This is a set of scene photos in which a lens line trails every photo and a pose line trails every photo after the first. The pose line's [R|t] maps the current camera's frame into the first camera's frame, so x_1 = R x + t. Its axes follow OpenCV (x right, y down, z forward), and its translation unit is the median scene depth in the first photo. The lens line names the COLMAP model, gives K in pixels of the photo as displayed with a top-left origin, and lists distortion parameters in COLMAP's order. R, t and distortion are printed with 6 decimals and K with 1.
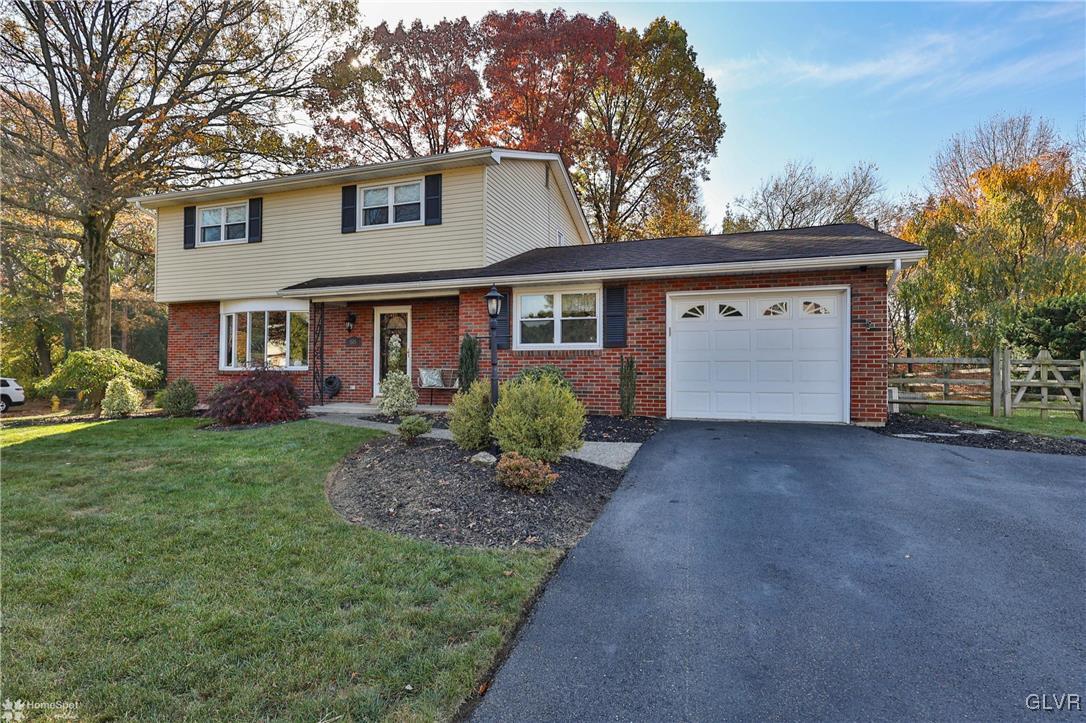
lens RADIAL K [[543.9, 0, 545.0], [0, 543.9, 359.0], [0, 0, 1]] dist [-0.002144, 0.002362]
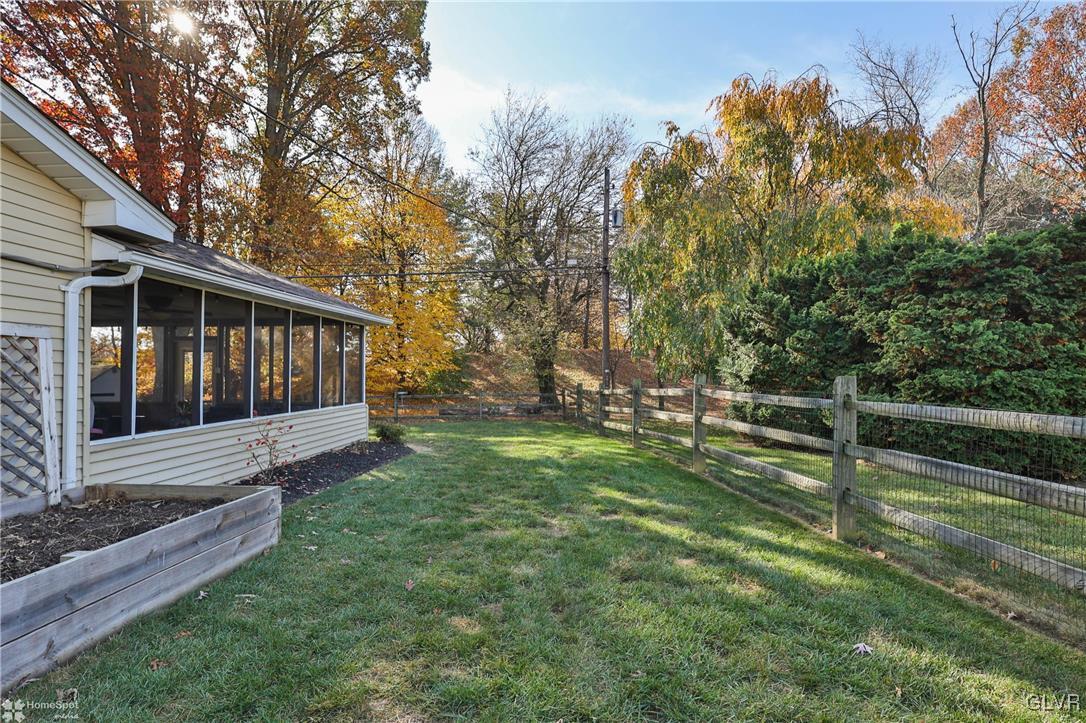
lens RADIAL K [[543.9, 0, 540.4], [0, 543.9, 364.1], [0, 0, 1]] dist [-0.002144, 0.002362]
pose [[0.962288, 0.002507, 0.272022, 0.274926], [-0.004703, 0.999961, 0.007421, -0.003809], [-0.271993, -0.008421, 0.962262, 0.276285]]
